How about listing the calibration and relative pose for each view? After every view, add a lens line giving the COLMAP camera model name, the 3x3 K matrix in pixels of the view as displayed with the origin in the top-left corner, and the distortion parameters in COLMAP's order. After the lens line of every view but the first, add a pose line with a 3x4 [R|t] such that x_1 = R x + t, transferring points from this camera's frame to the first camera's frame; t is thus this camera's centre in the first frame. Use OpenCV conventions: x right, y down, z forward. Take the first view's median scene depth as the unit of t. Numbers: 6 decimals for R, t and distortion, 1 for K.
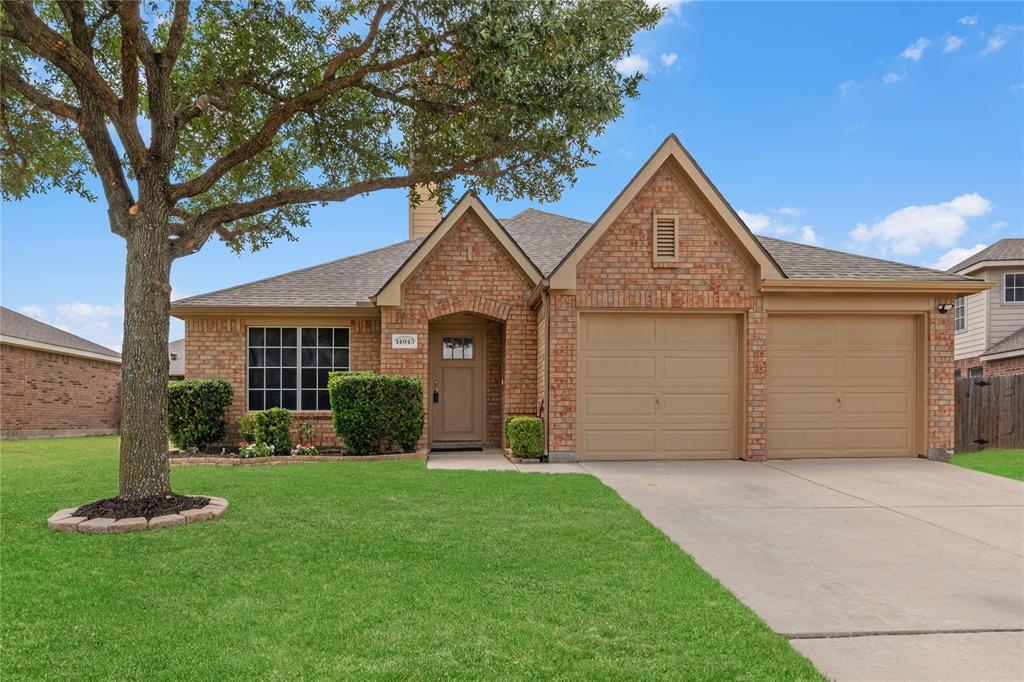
lens RADIAL K [[665.0, 0, 512.0], [0, 665.0, 341.0], [0, 0, 1]] dist [0.001331, 0.000059]
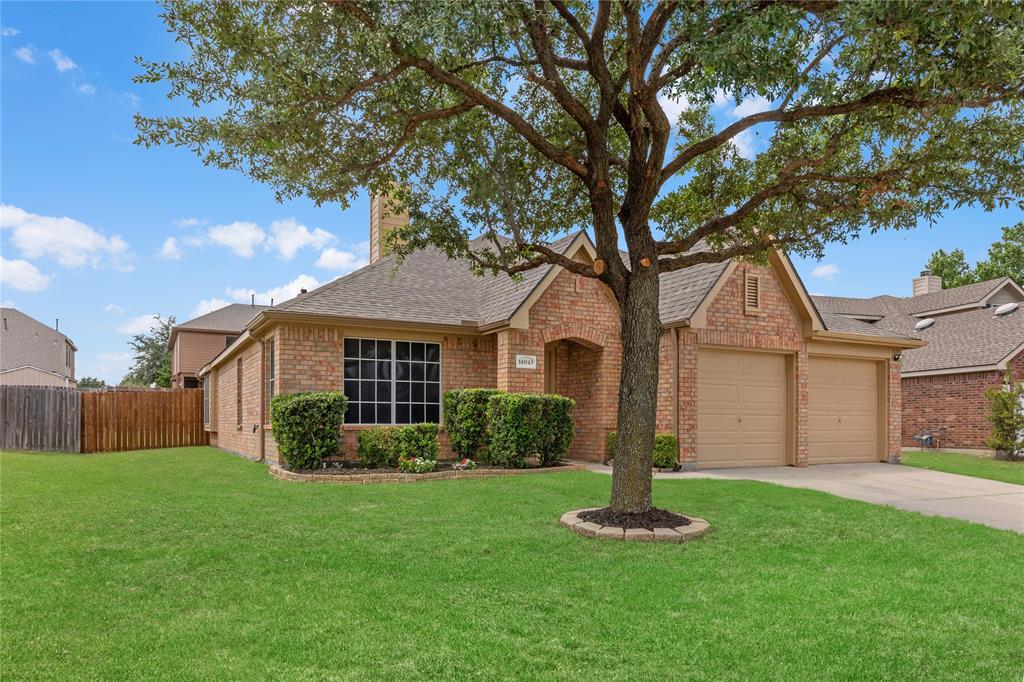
lens RADIAL K [[656.0, 0, 512.0], [0, 656.0, 341.0], [0, 0, 1]] dist [0.005891, 0.000849]
pose [[0.918294, 0.056098, 0.391905, -0.603892], [-0.053201, 0.998417, -0.018256, -0.012783], [-0.392308, -0.004086, 0.919825, 0.023398]]
